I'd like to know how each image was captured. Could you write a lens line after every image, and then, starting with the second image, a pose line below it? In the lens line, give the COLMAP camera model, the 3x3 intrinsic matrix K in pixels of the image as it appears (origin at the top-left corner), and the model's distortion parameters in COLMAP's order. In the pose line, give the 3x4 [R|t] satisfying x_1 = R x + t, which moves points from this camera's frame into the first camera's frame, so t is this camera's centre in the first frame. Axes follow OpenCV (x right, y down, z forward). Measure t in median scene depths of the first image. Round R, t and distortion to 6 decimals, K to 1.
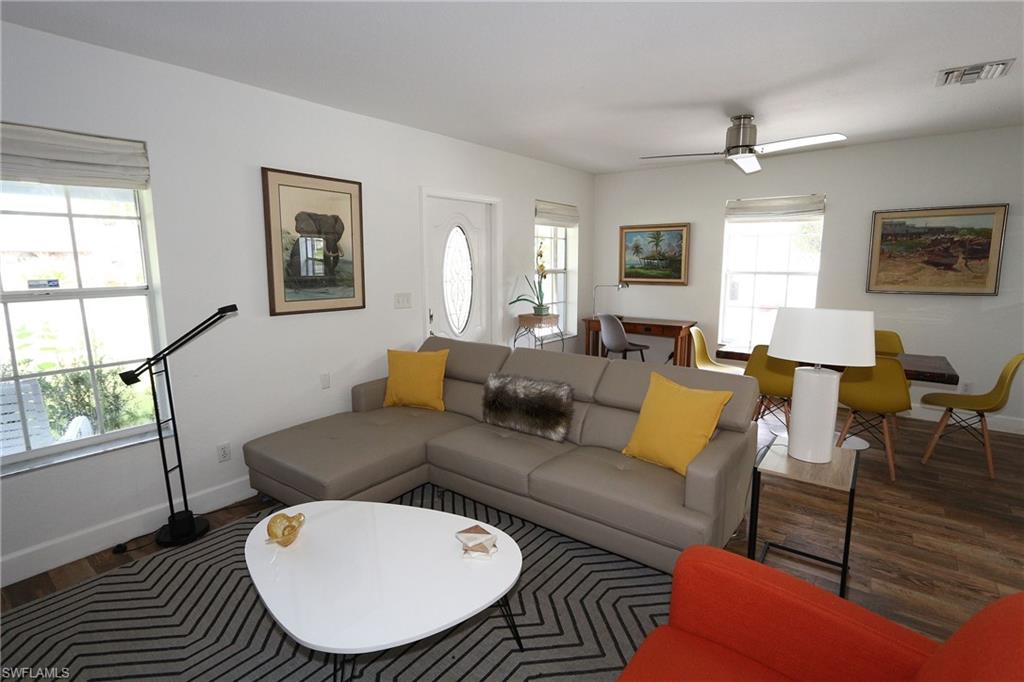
lens RADIAL K [[477.1, 0, 509.8], [0, 477.1, 340.1], [0, 0, 1]] dist [-0.017595, 0.002380]
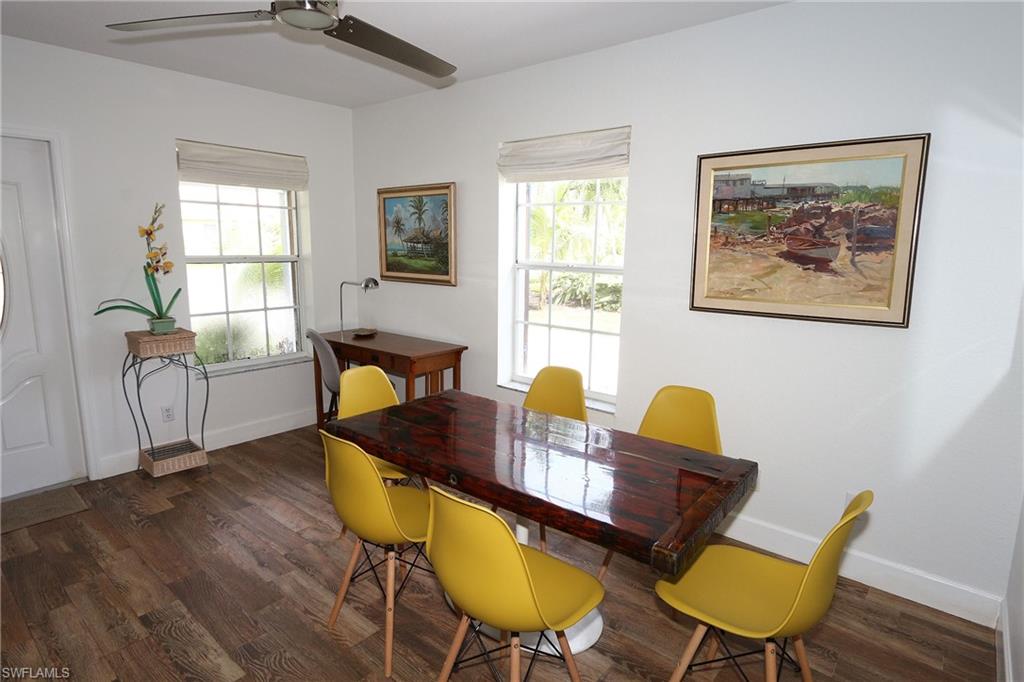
lens RADIAL K [[551.1, 0, 491.4], [0, 551.1, 337.5], [0, 0, 1]] dist [-0.003809, -0.001015]
pose [[0.999724, 0.017731, -0.015441, 0.599738], [-0.017583, 0.999799, 0.009674, -0.079554], [0.015609, -0.009400, 0.999834, 0.415897]]
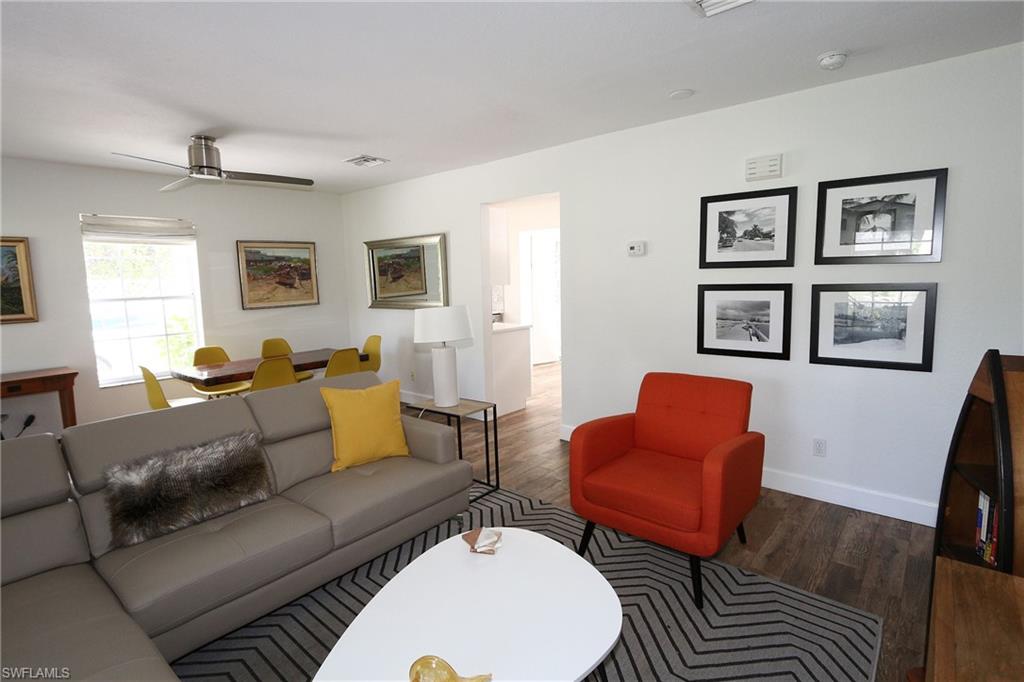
lens RADIAL K [[502.0, 0, 504.8], [0, 502.0, 340.0], [0, 0, 1]] dist [-0.040120, 0.000360]
pose [[0.035659, -0.121096, 0.992000, -0.486862], [0.182953, 0.976647, 0.112645, -0.053785], [-0.982475, 0.177472, 0.056981, 0.350989]]
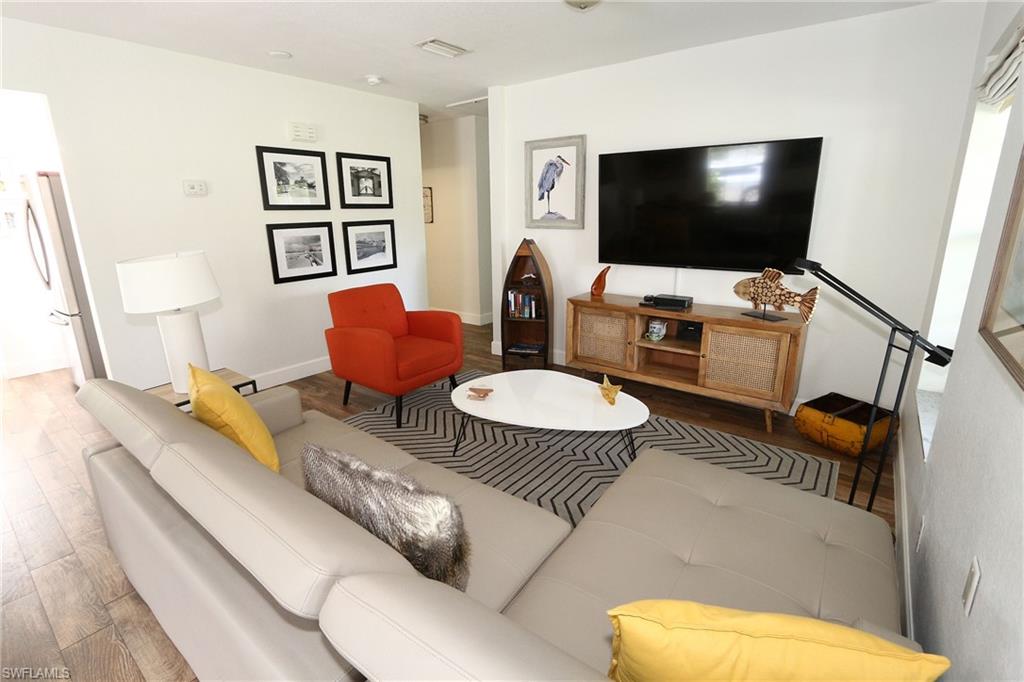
lens RADIAL K [[477.1, 0, 519.6], [0, 477.1, 335.6], [0, 0, 1]] dist [-0.017595, 0.002380]
pose [[-0.999124, 0.025309, -0.033336, -0.072329], [0.009694, 0.914738, 0.403931, -0.164654], [0.040716, 0.403254, -0.914182, 1.039991]]
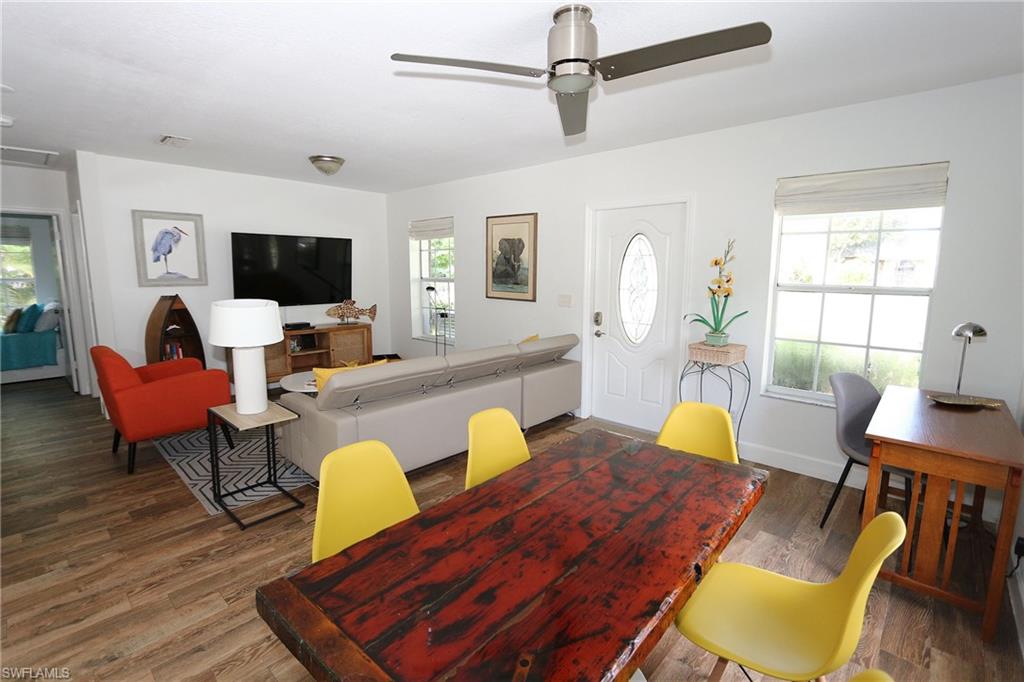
lens RADIAL K [[477.1, 0, 509.9], [0, 477.1, 334.0], [0, 0, 1]] dist [-0.017595, 0.002380]
pose [[-0.083164, 0.148746, -0.985372, 0.994457], [-0.160624, 0.973868, 0.160566, -0.170858], [0.983506, 0.171628, -0.057099, 0.928800]]
